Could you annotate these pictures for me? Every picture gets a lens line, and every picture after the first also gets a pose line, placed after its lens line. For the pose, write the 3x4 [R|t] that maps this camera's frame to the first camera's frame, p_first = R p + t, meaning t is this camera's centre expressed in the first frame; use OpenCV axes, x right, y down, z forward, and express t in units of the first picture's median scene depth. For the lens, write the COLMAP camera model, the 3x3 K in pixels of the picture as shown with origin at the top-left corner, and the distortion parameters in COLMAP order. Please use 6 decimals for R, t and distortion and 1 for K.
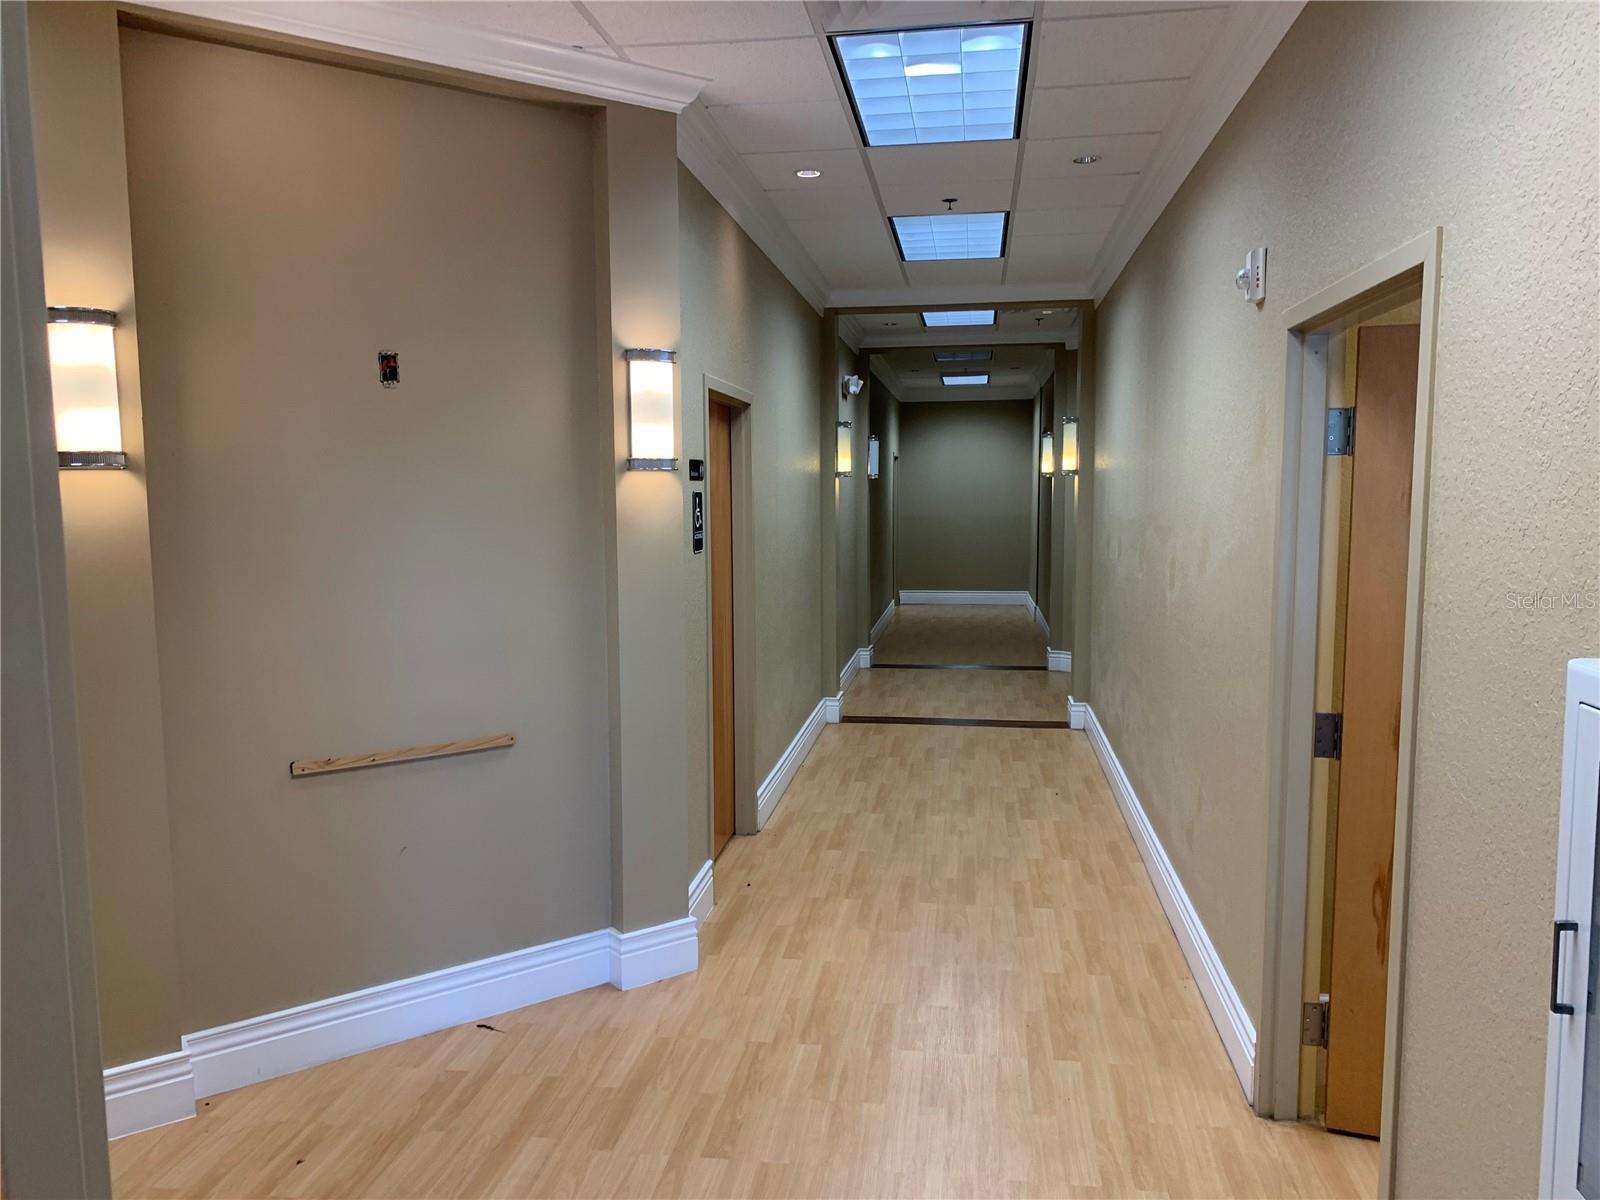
lens RADIAL K [[1223.6, 0, 798.3], [0, 1223.6, 606.1], [0, 0, 1]] dist [0.013010, -0.008634]
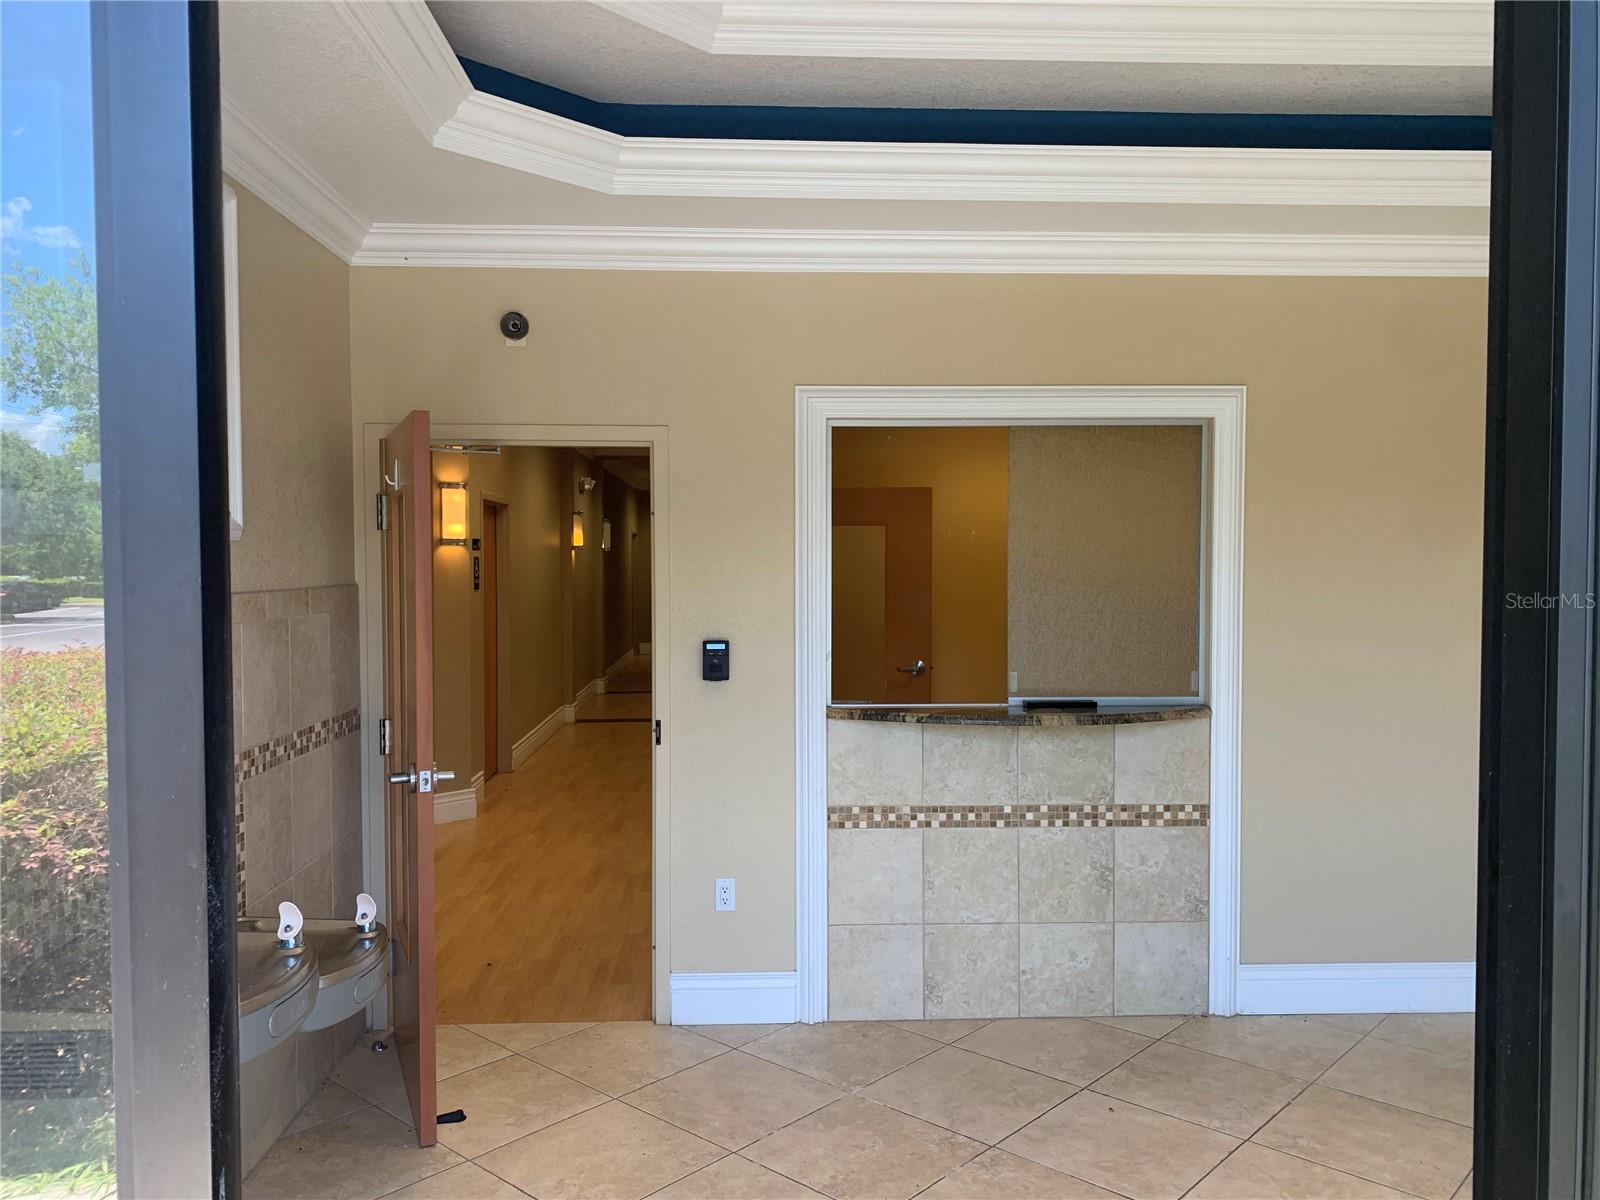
lens RADIAL K [[1223.6, 0, 803.3], [0, 1223.6, 597.4], [0, 0, 1]] dist [0.013010, -0.008634]
pose [[0.982029, -0.001120, 0.188727, 0.046474], [0.013865, 0.997708, -0.066225, 0.086892], [-0.188220, 0.067651, 0.979794, -0.799793]]
